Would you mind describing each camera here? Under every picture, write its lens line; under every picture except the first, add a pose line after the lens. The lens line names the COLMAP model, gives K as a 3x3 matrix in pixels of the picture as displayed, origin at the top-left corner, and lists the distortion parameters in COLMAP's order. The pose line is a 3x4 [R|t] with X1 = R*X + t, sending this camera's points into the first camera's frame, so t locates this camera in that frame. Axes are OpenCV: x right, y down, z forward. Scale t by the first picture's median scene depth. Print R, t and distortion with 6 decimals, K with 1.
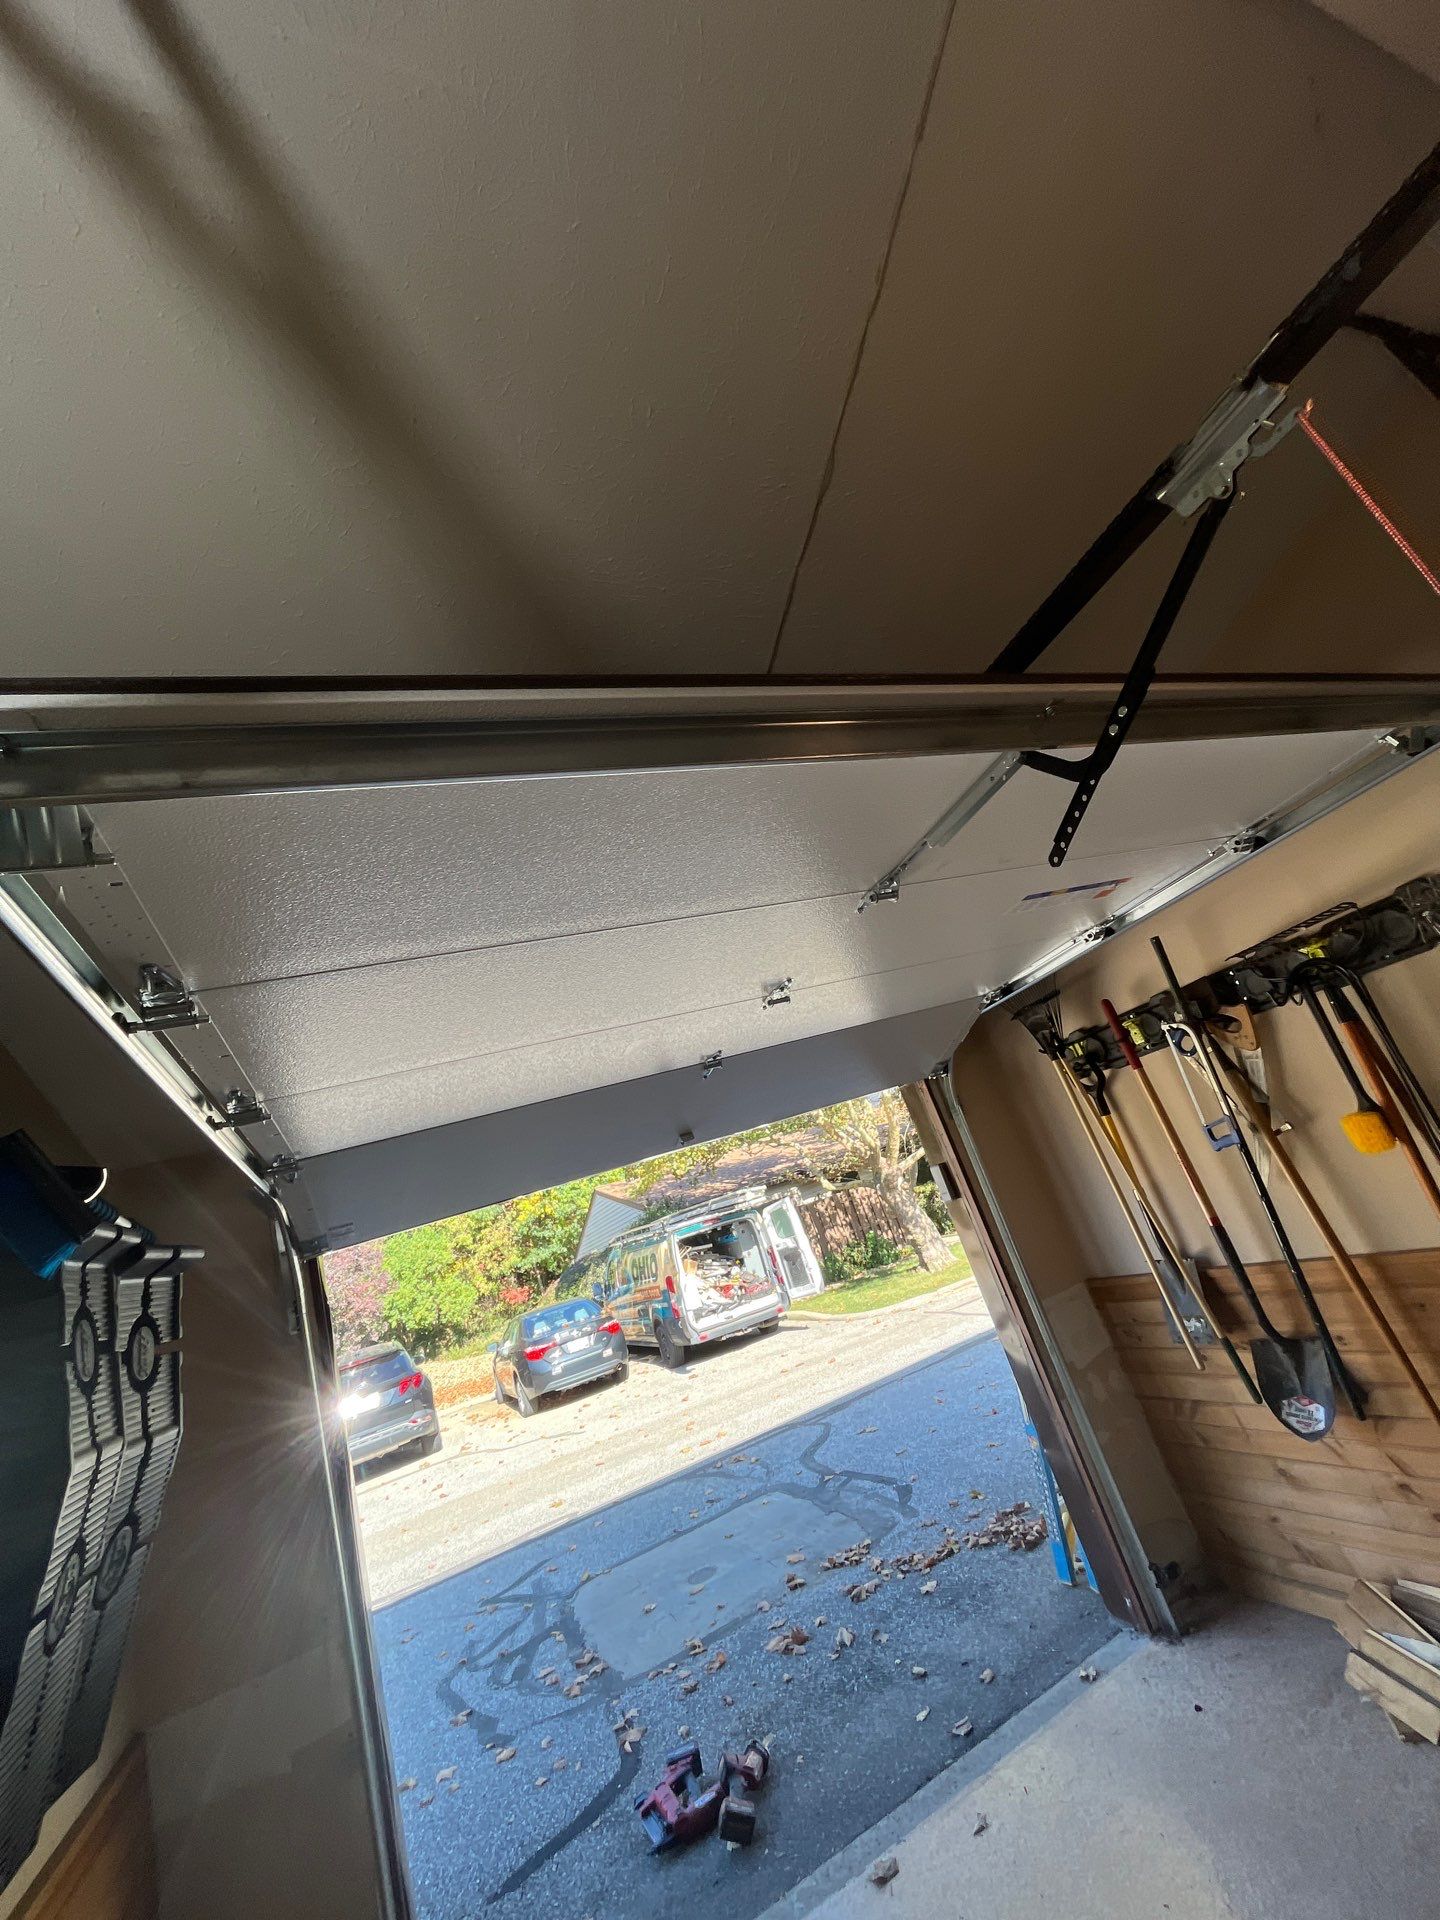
lens RADIAL K [[784.1, 0, 719.5], [0, 784.1, 963.9], [0, 0, 1]] dist [-0.008272, 0.000928]
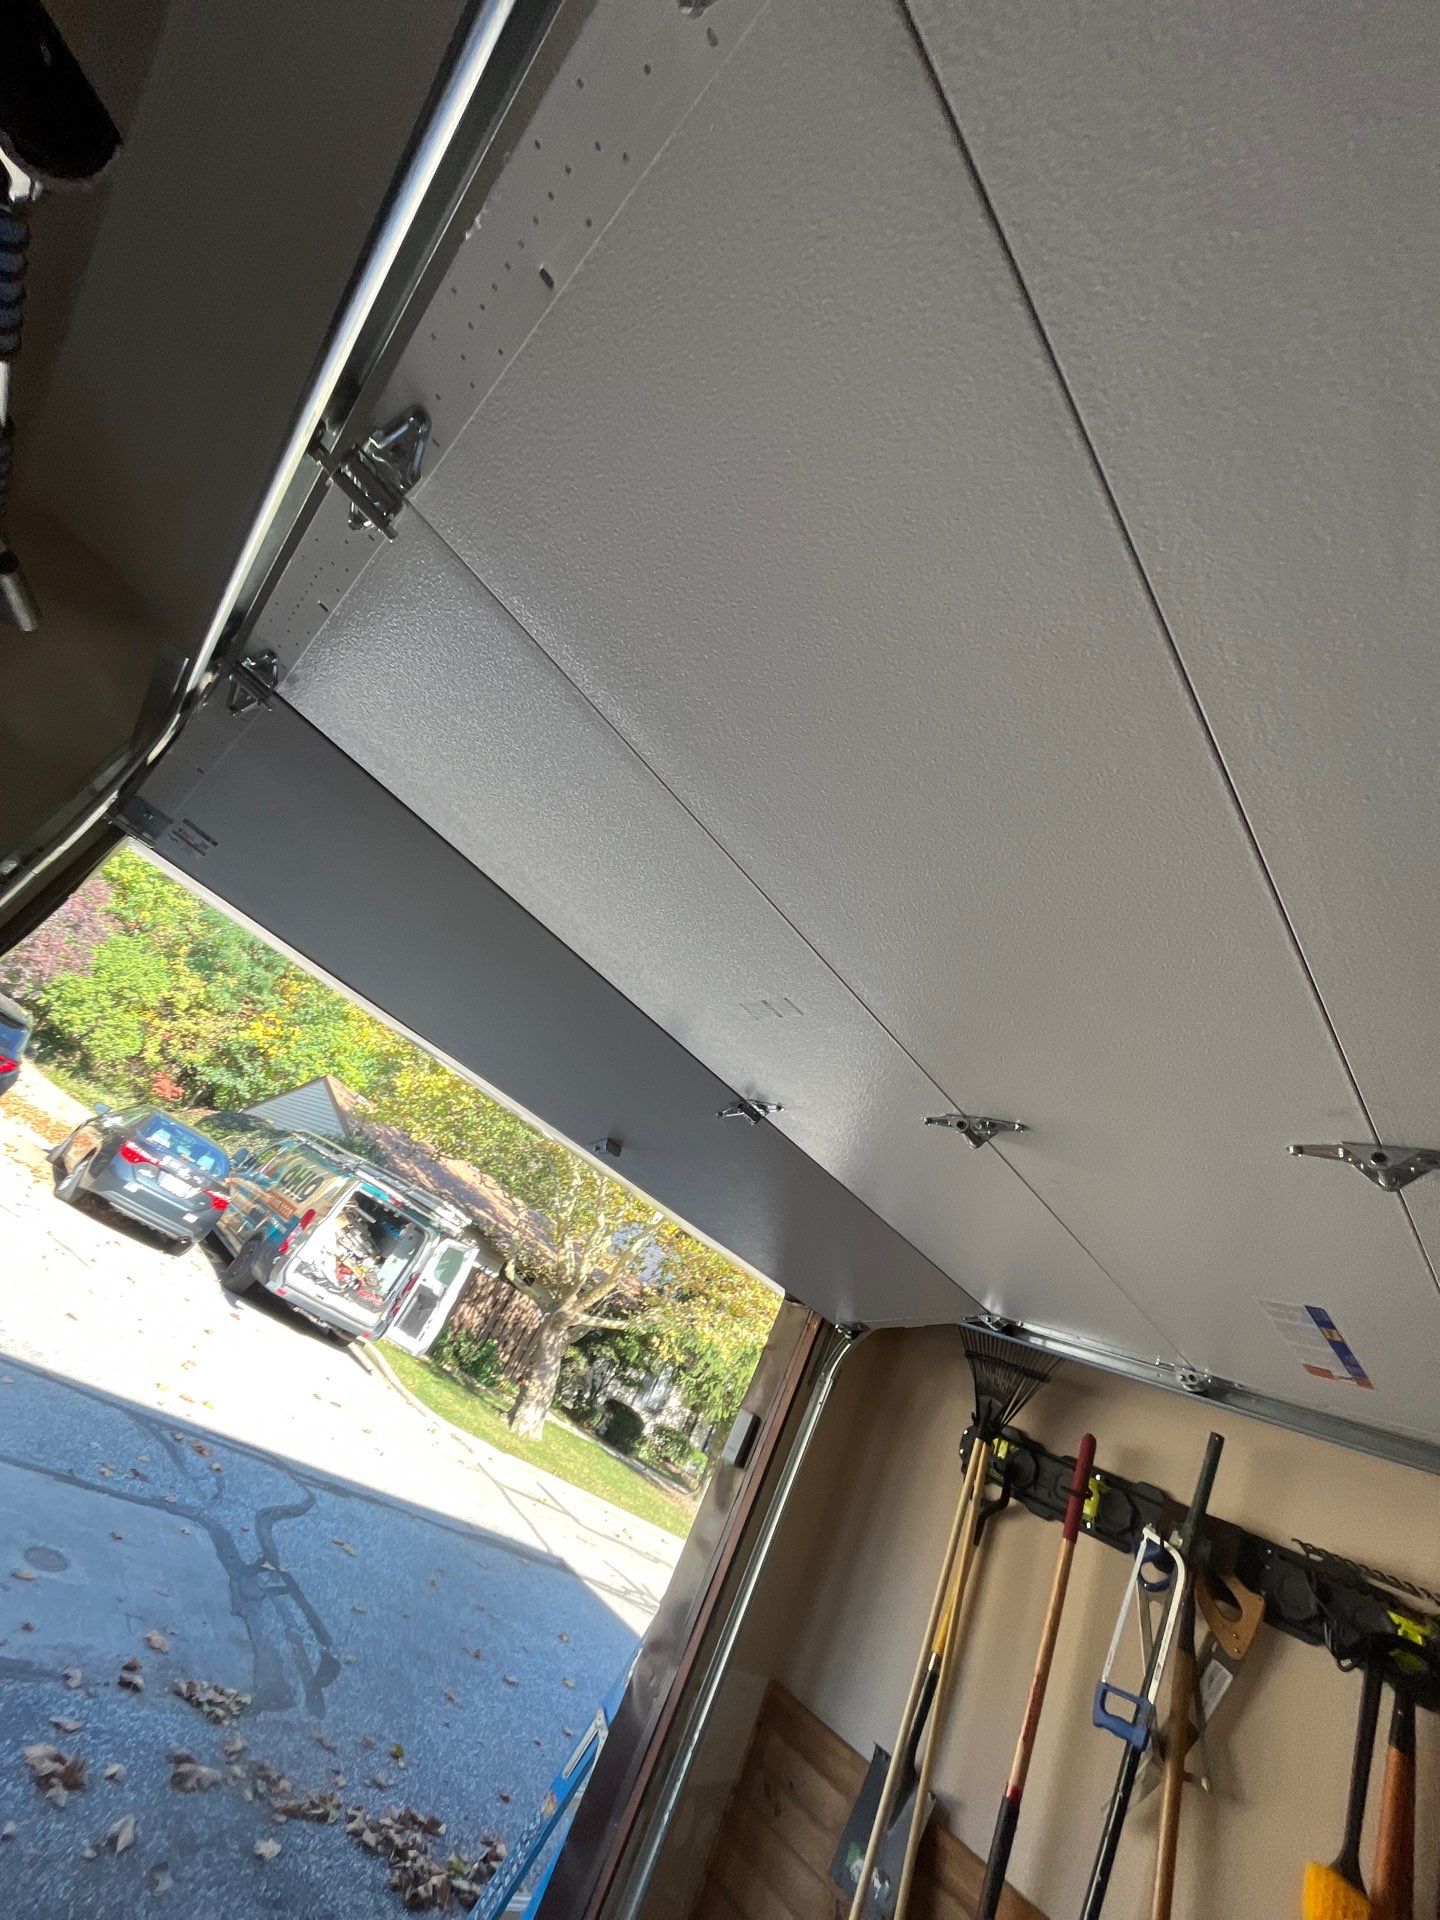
lens RADIAL K [[784.1, 0, 720.3], [0, 784.1, 960.1], [0, 0, 1]] dist [-0.008272, 0.000928]
pose [[0.637569, 0.768969, 0.046826, -0.069231], [-0.753176, 0.634946, -0.171959, 0.077829], [-0.161963, 0.074367, 0.983991, 0.132844]]
